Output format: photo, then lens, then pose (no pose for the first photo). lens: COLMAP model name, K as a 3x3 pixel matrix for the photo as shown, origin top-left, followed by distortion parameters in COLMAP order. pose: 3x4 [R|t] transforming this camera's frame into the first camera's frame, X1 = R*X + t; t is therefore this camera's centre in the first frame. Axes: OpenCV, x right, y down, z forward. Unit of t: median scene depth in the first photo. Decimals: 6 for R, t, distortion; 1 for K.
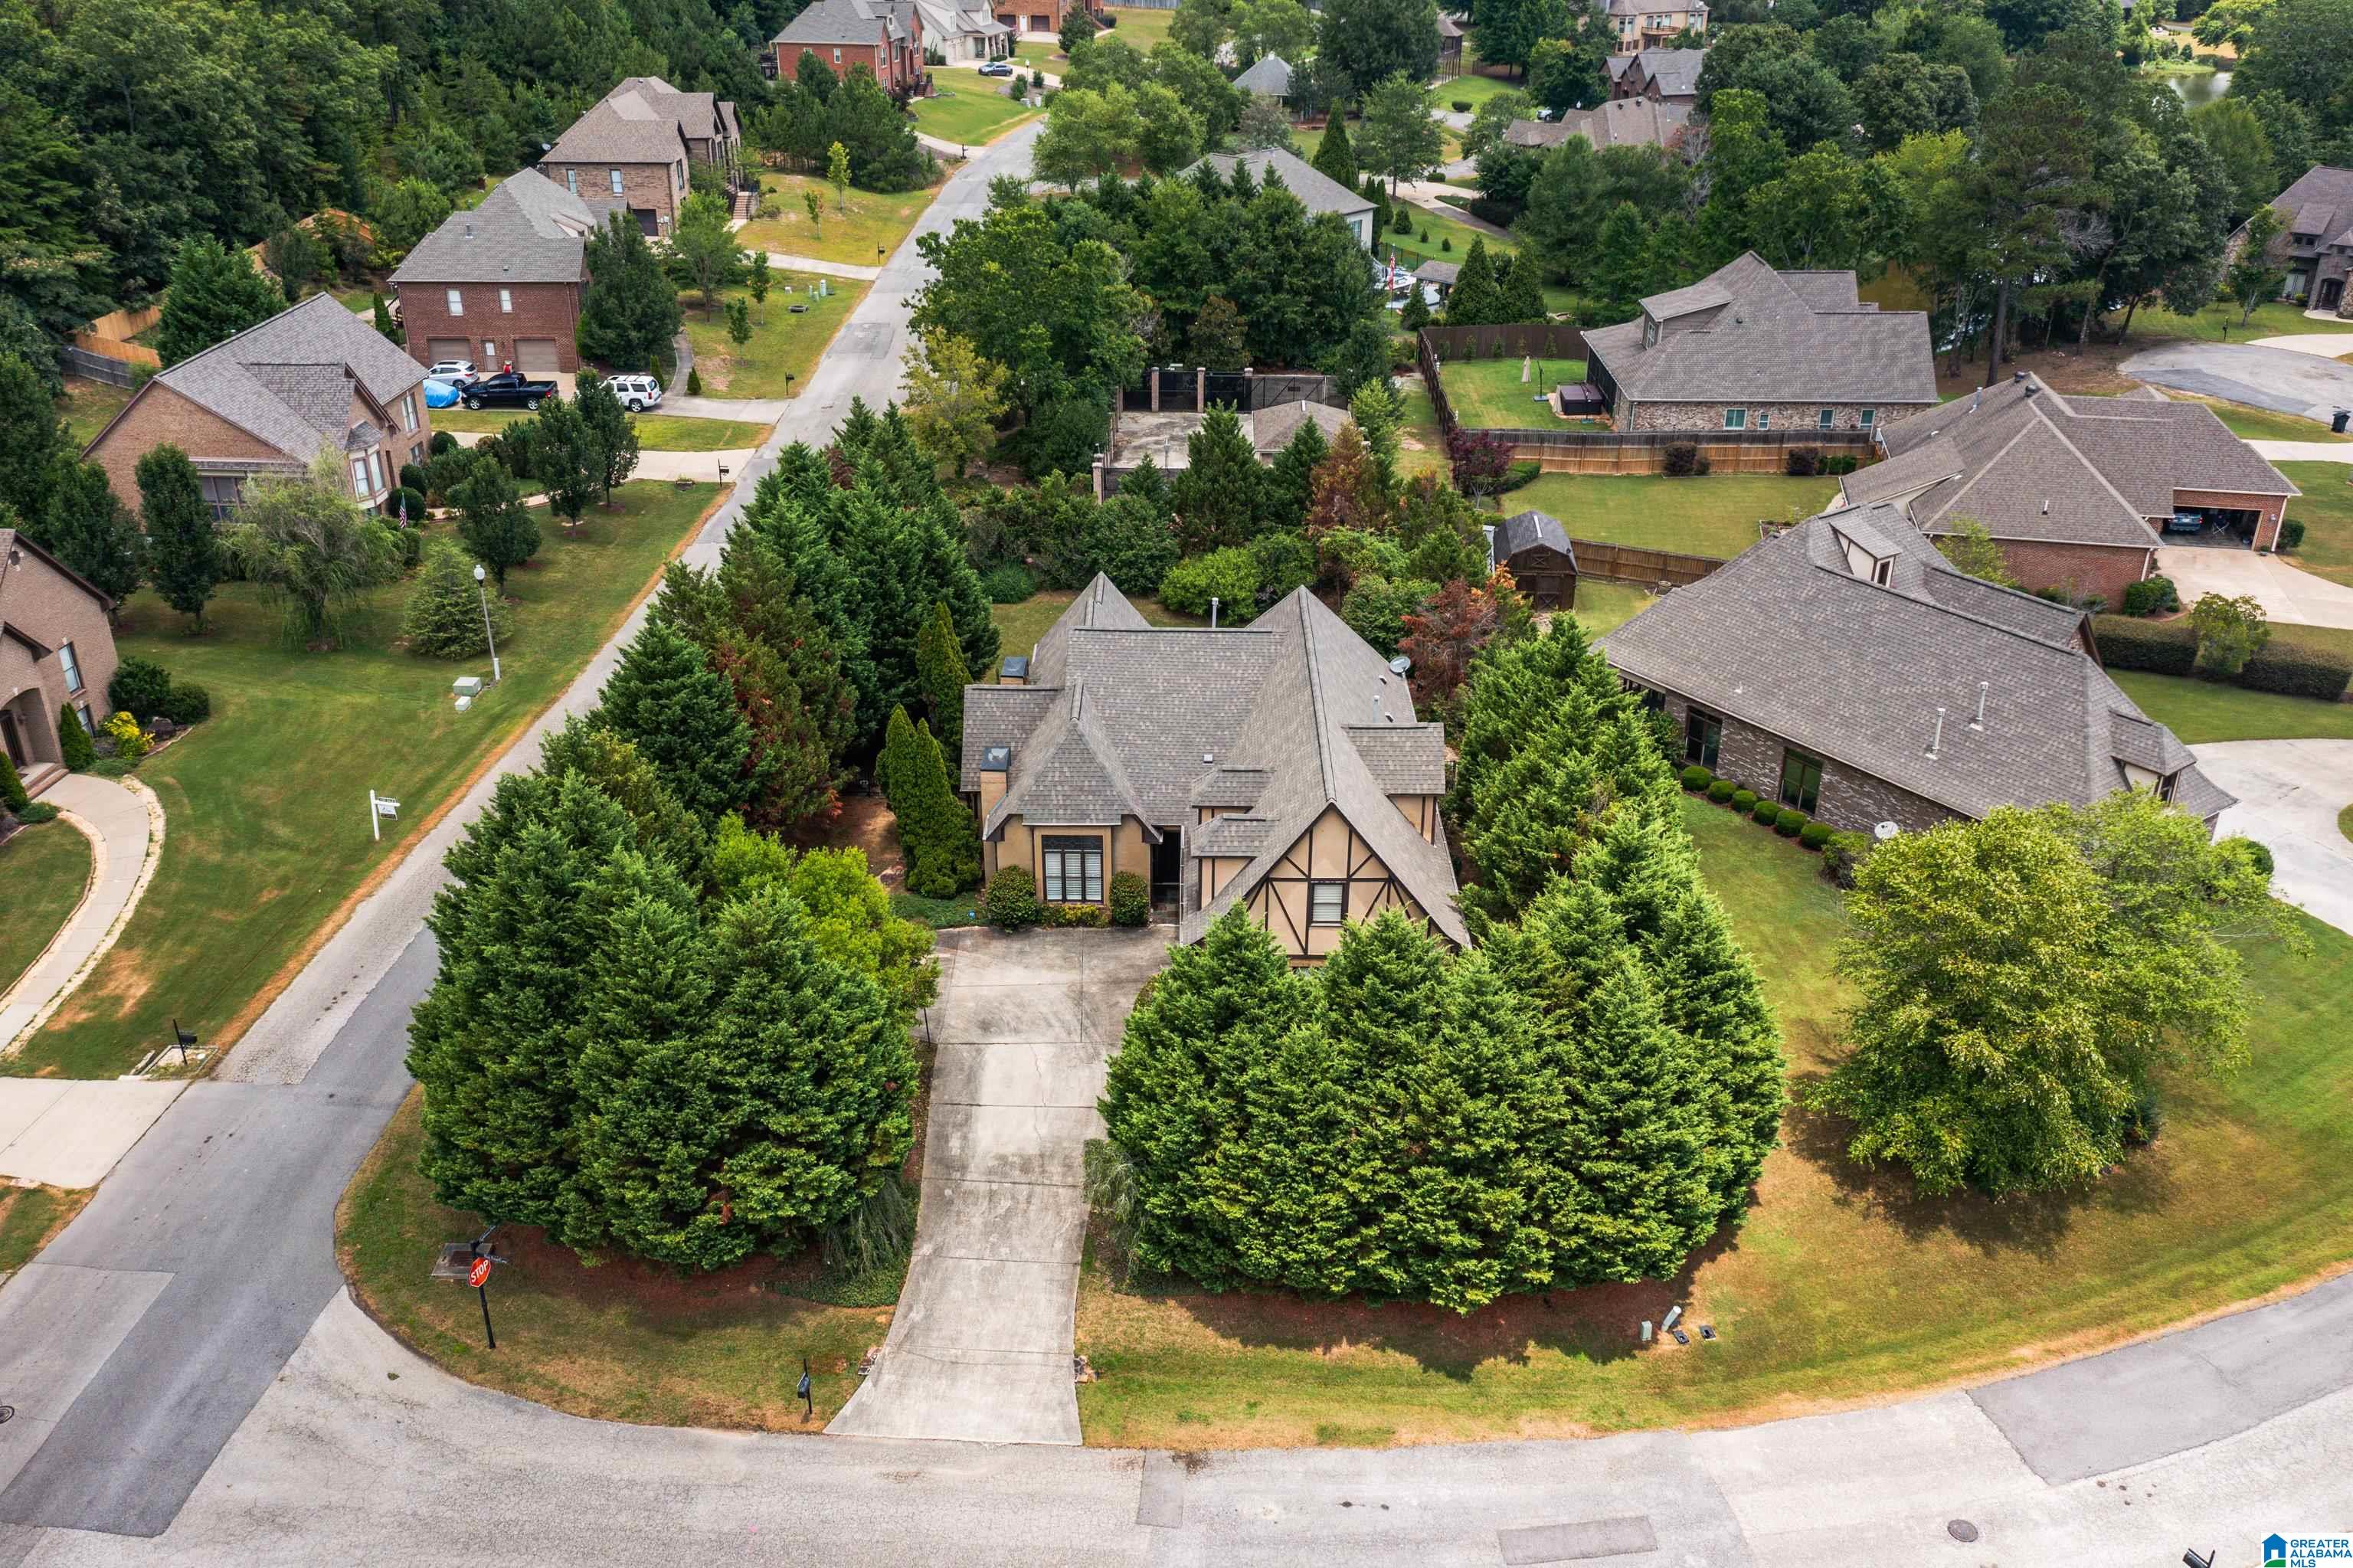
lens RADIAL K [[1957.4, 0, 1177.1], [0, 1957.4, 849.2], [0, 0, 1]] dist [-0.008350, -0.006317]
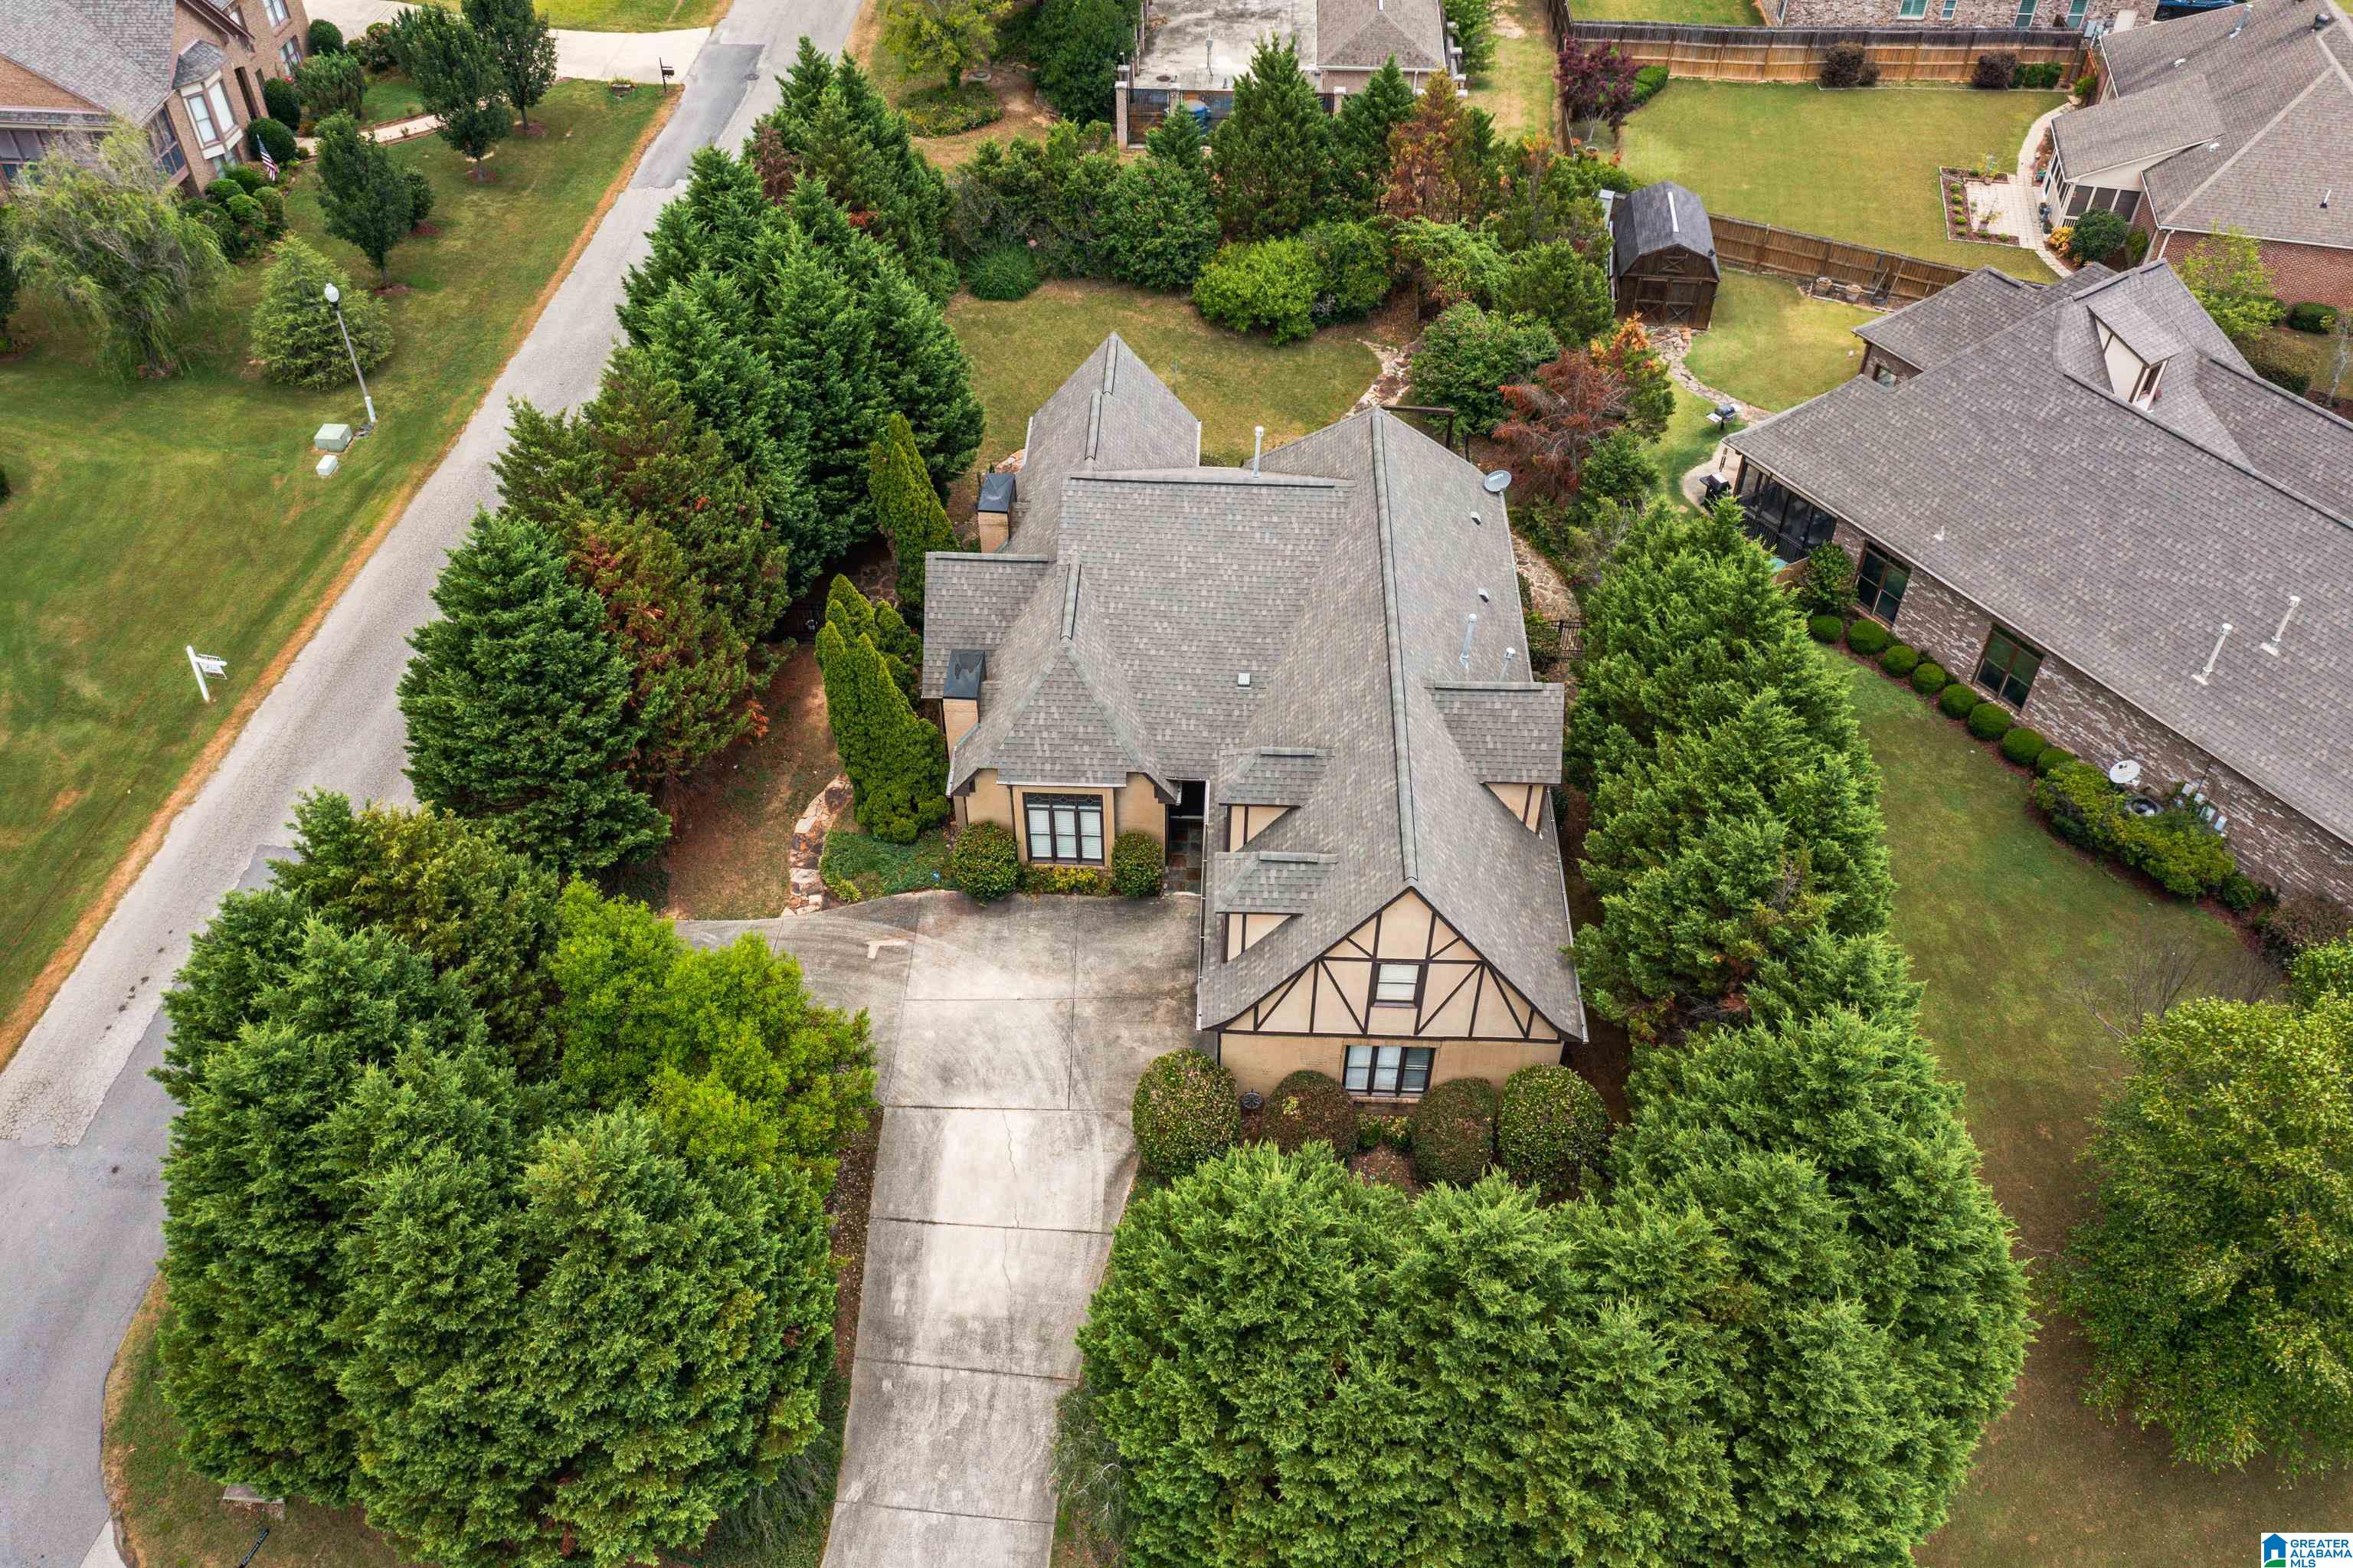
lens RADIAL K [[1842.1, 0, 1176.5], [0, 1842.1, 784.0], [0, 0, 1]] dist [-0.006664, -0.008410]
pose [[0.999575, 0.020179, -0.021041, 0.005230], [-0.013510, 0.960181, 0.279051, -0.184822], [0.025834, -0.278648, 0.960046, 0.271585]]
